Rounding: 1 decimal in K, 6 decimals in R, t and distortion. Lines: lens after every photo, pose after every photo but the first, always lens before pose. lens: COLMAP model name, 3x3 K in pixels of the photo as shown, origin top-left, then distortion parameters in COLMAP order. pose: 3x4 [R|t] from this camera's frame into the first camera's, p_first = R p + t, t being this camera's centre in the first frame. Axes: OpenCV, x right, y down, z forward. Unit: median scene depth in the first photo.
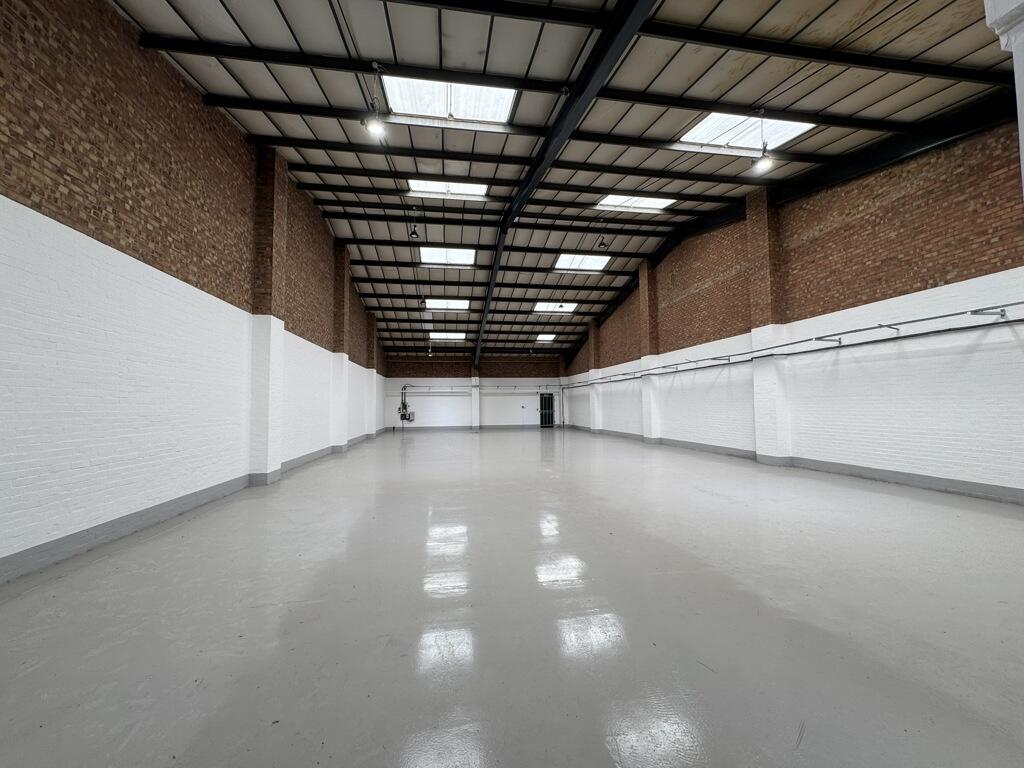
lens RADIAL K [[407.2, 0, 511.3], [0, 407.2, 391.0], [0, 0, 1]] dist [-0.000794, 0.000891]
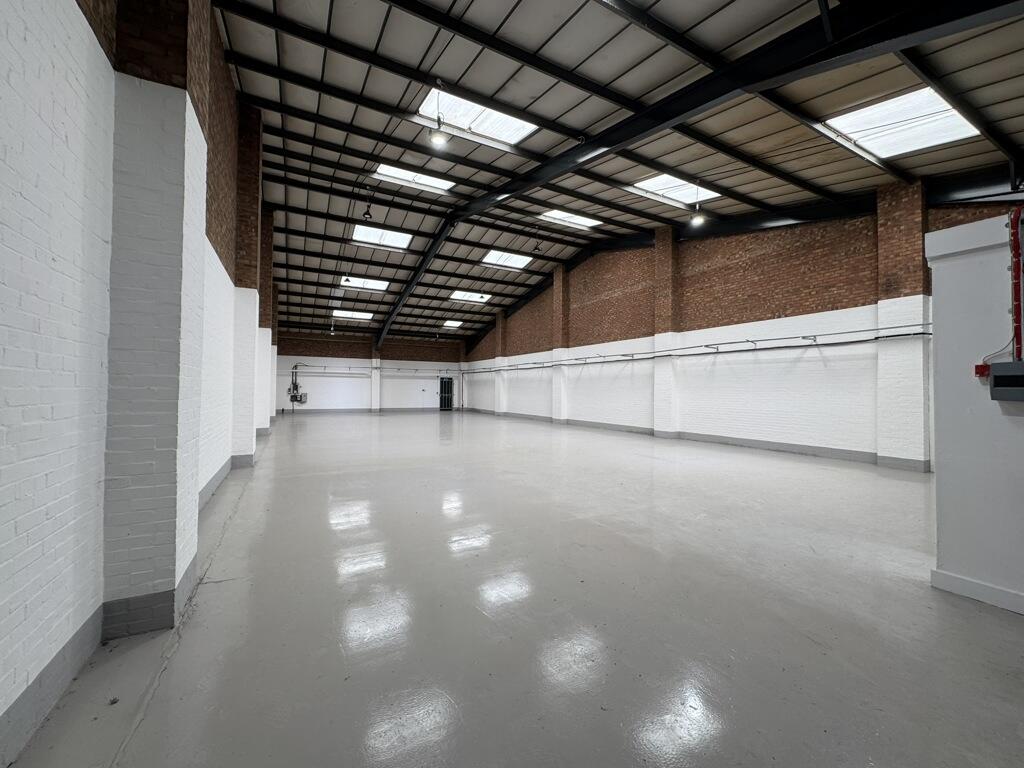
lens RADIAL K [[407.2, 0, 509.9], [0, 407.2, 389.8], [0, 0, 1]] dist [-0.000794, 0.000891]
pose [[0.944283, 0.020434, 0.328498, -0.171145], [-0.032365, 0.998999, 0.030892, -0.000426], [-0.327538, -0.039802, 0.943999, -0.049956]]
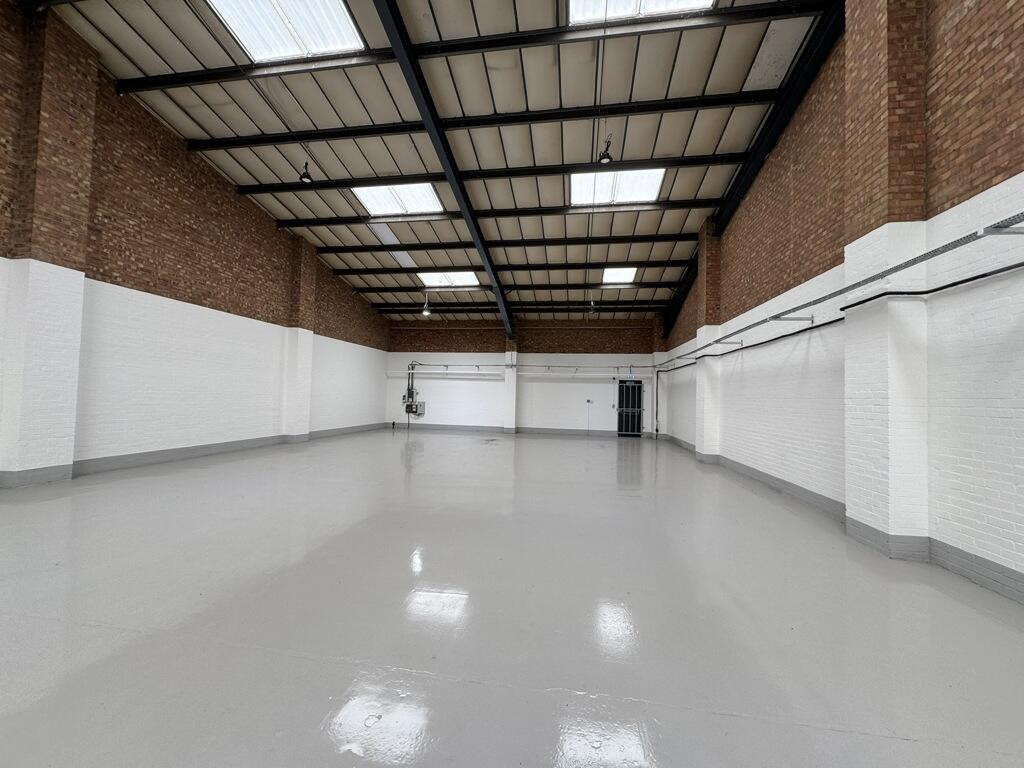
lens RADIAL K [[407.2, 0, 512.0], [0, 407.2, 392.1], [0, 0, 1]] dist [-0.000794, 0.000891]
pose [[0.949477, 0.031381, -0.312264, 0.185260], [-0.024500, 0.999363, 0.025935, 0.021337], [0.312879, -0.016974, 0.949641, 0.642939]]
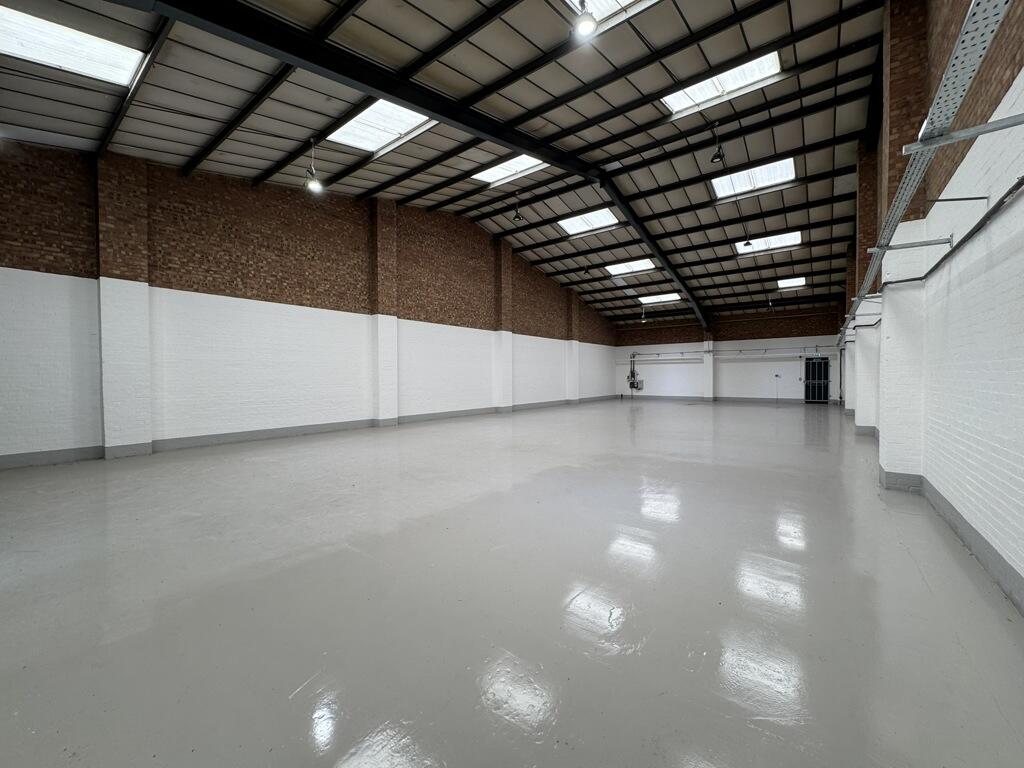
lens RADIAL K [[407.2, 0, 513.0], [0, 407.2, 384.2], [0, 0, 1]] dist [-0.000794, 0.000891]
pose [[0.687362, 0.019753, -0.726046, 0.416964], [0.027226, 0.998227, 0.052933, 0.000850], [0.725804, -0.056151, 0.685606, 0.166079]]
